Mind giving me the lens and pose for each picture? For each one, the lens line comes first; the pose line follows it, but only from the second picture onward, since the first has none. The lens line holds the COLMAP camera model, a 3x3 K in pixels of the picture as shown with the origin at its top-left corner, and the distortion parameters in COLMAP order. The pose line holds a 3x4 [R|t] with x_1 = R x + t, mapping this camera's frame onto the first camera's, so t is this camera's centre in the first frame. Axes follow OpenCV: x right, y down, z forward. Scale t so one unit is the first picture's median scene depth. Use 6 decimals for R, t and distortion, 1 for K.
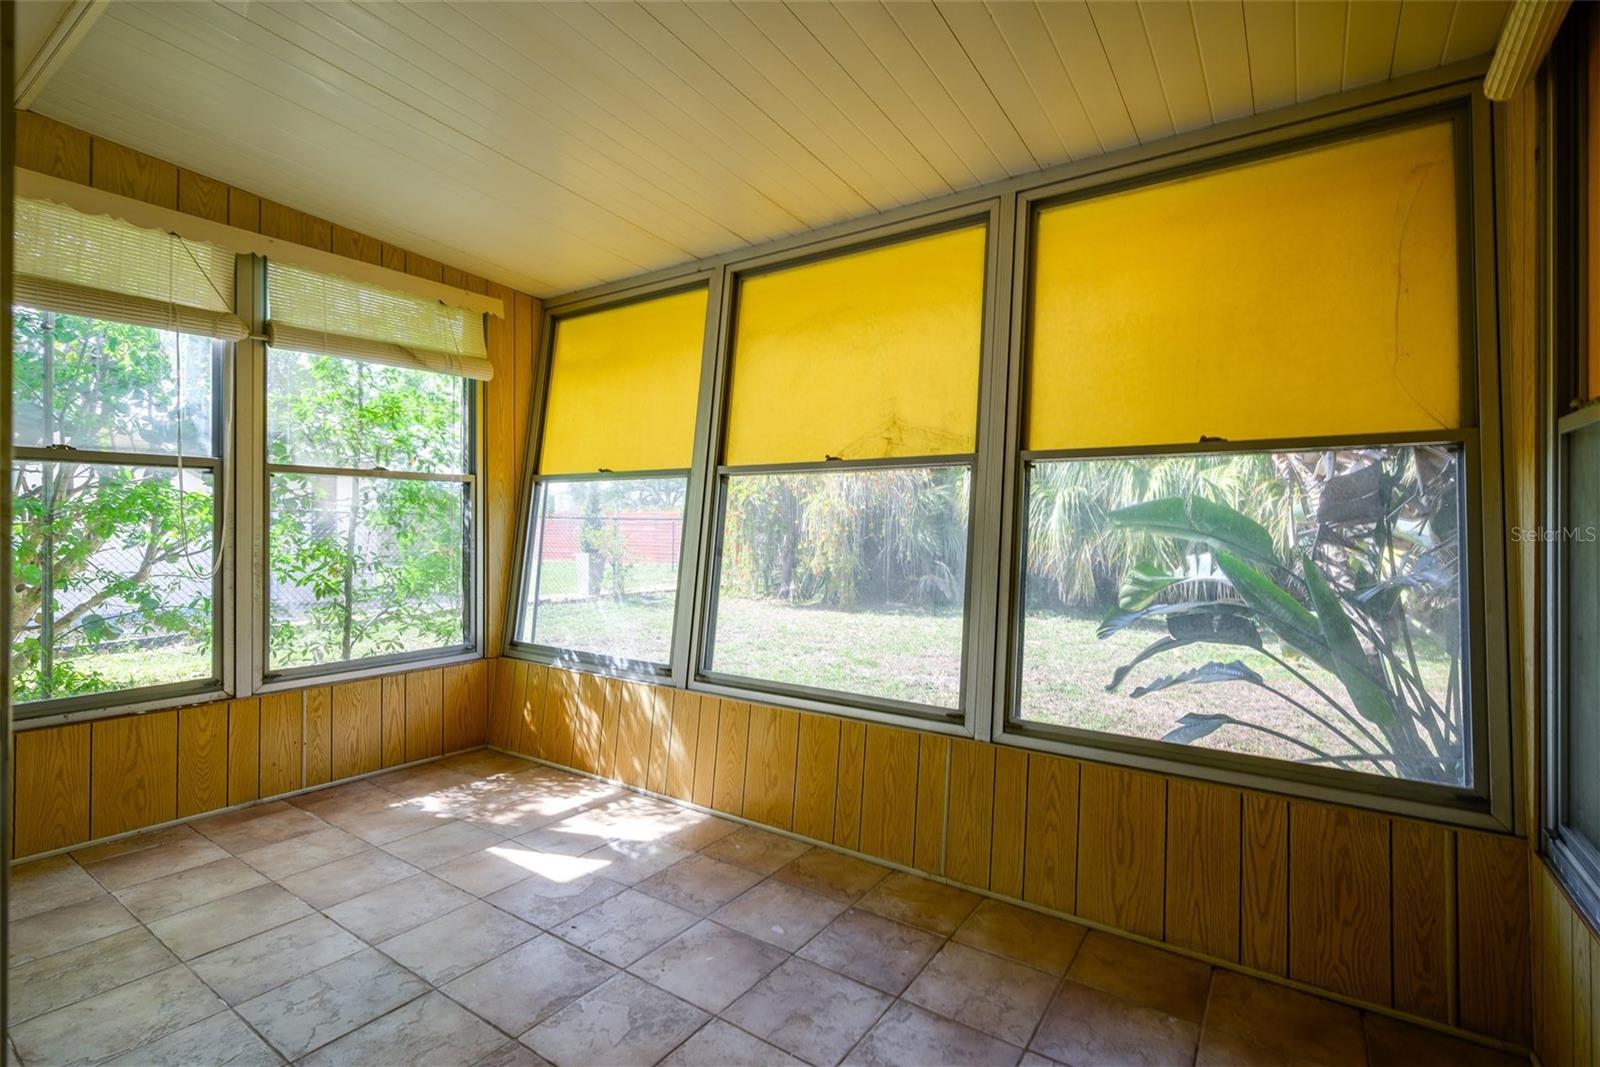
lens RADIAL K [[742.5, 0, 800.0], [0, 742.5, 533.5], [0, 0, 1]] dist [0.000662, -0.000028]
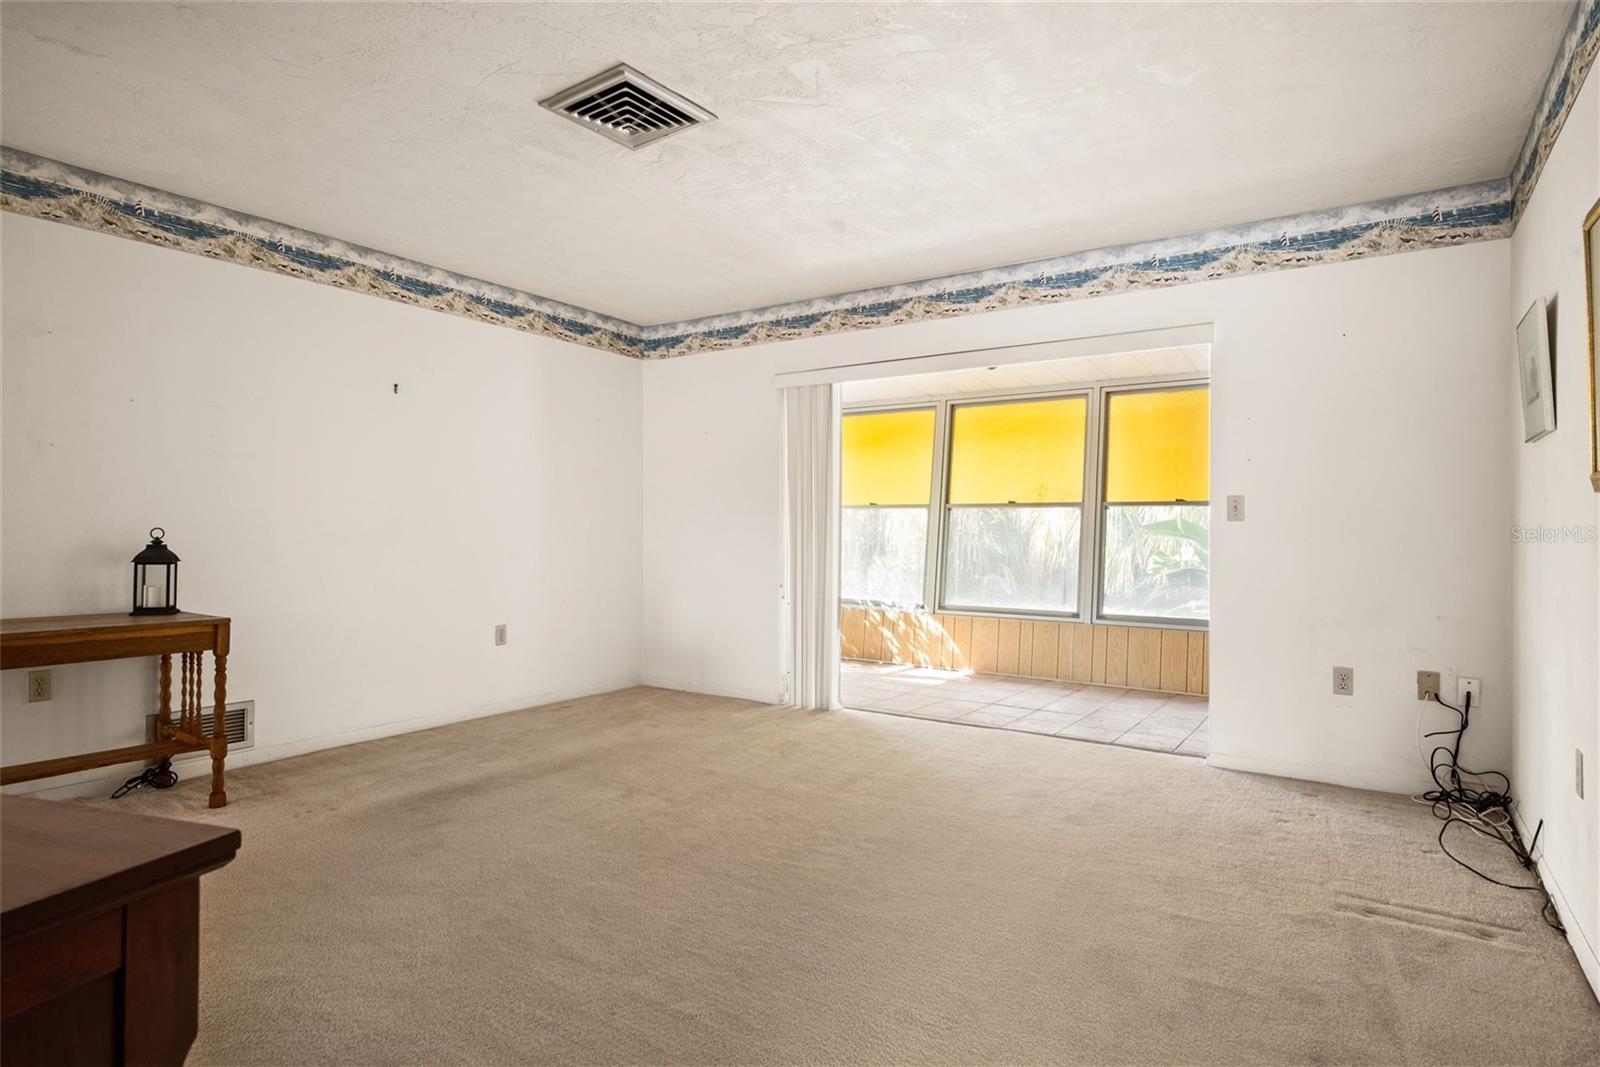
lens RADIAL K [[871.7, 0, 800.0], [0, 871.7, 533.5], [0, 0, 1]] dist [-0.001004, -0.000099]
pose [[0.999979, 0.000290, 0.006531, -0.636302], [-0.000247, 0.999979, -0.006537, 0.007144], [-0.006533, 0.006536, 0.999957, -1.641934]]
